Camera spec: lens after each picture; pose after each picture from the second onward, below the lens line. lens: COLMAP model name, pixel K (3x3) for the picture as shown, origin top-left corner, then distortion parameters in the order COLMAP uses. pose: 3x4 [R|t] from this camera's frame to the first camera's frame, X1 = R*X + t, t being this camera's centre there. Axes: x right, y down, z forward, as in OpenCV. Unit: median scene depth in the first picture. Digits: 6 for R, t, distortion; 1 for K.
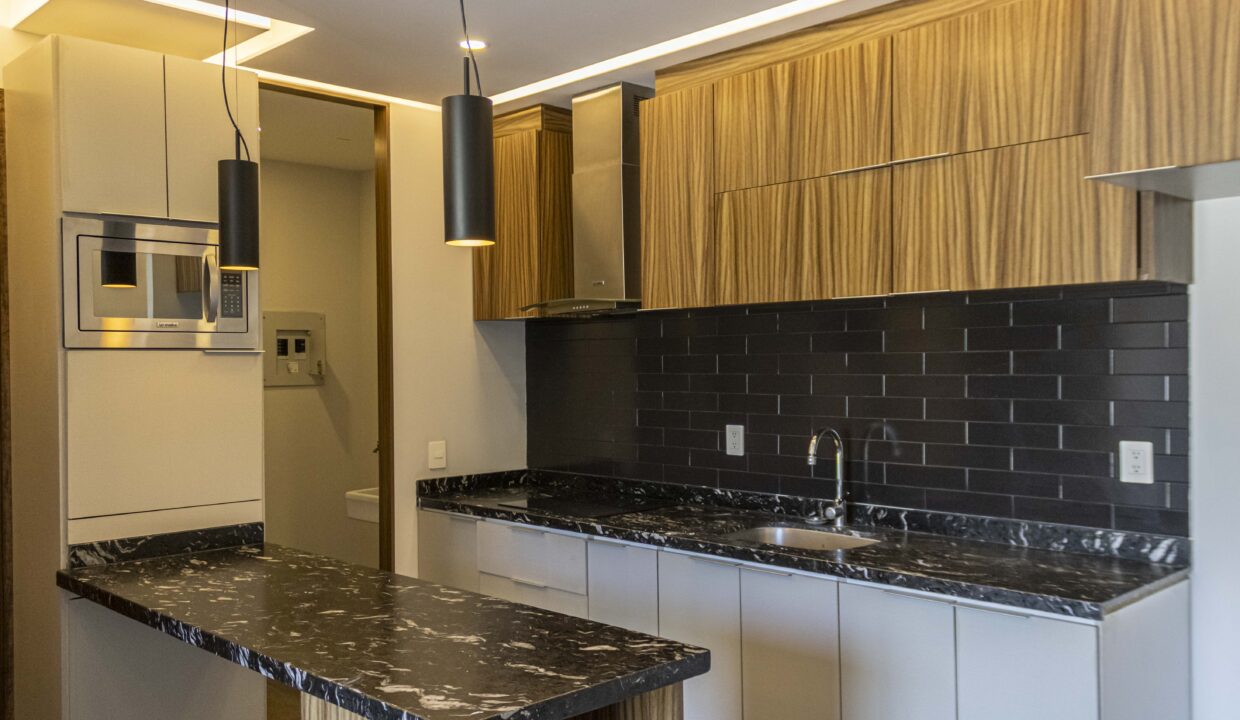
lens RADIAL K [[1055.2, 0, 610.5], [0, 1055.2, 367.1], [0, 0, 1]] dist [0.087467, -0.128904]
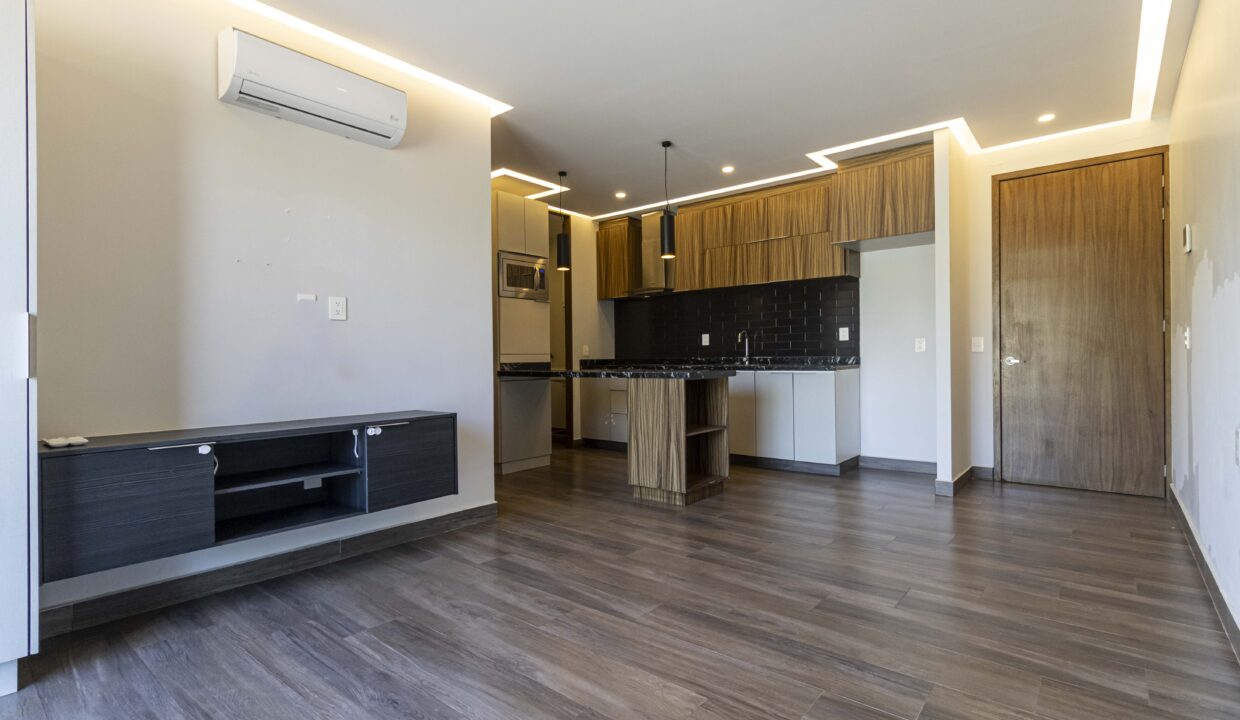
lens RADIAL K [[589.6, 0, 620.0], [0, 589.6, 360.0], [0, 0, 1]] dist [0.000638, 0.000769]
pose [[0.993257, -0.002166, 0.115915, -0.339578], [0.002546, 0.999992, -0.003135, 0.151805], [-0.115907, 0.003409, 0.993254, -0.605569]]
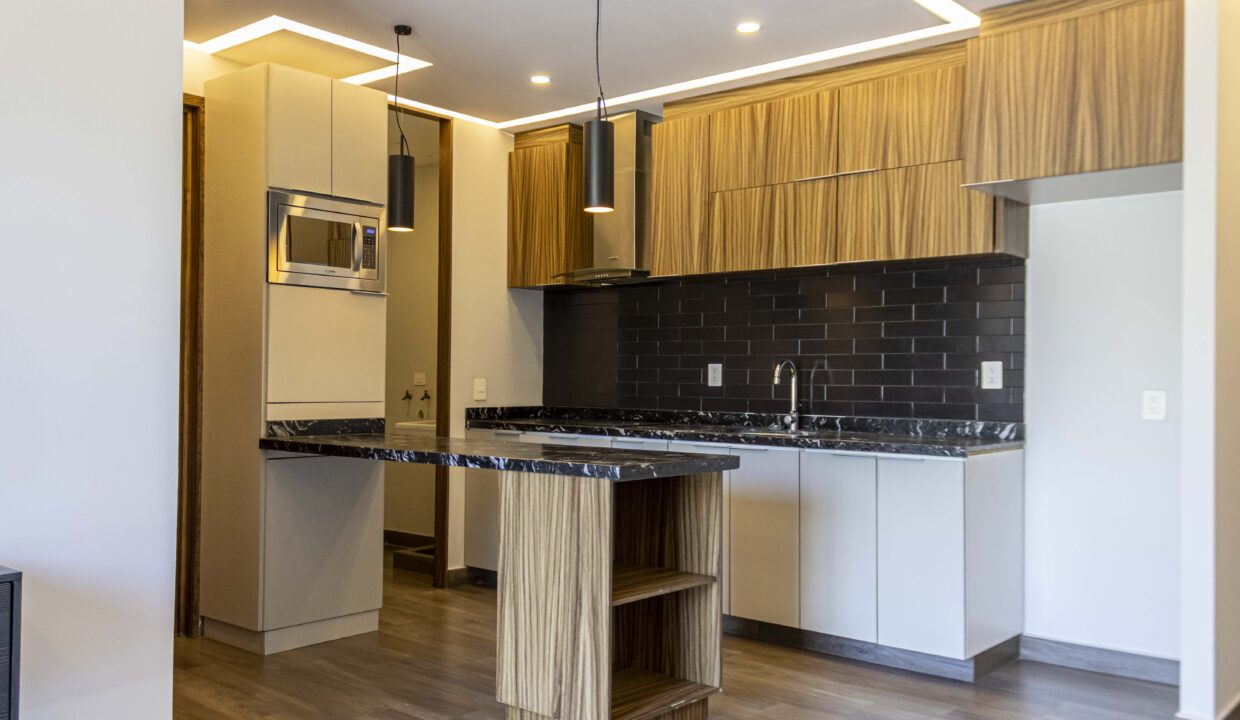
lens RADIAL K [[1055.2, 0, 610.5], [0, 1055.2, 367.1], [0, 0, 1]] dist [0.087467, -0.128904]
pose [[0.995487, 0.021692, 0.092390, -0.170995], [-0.020210, 0.999652, -0.016942, 0.101408], [-0.092726, 0.014999, 0.995579, -0.413579]]
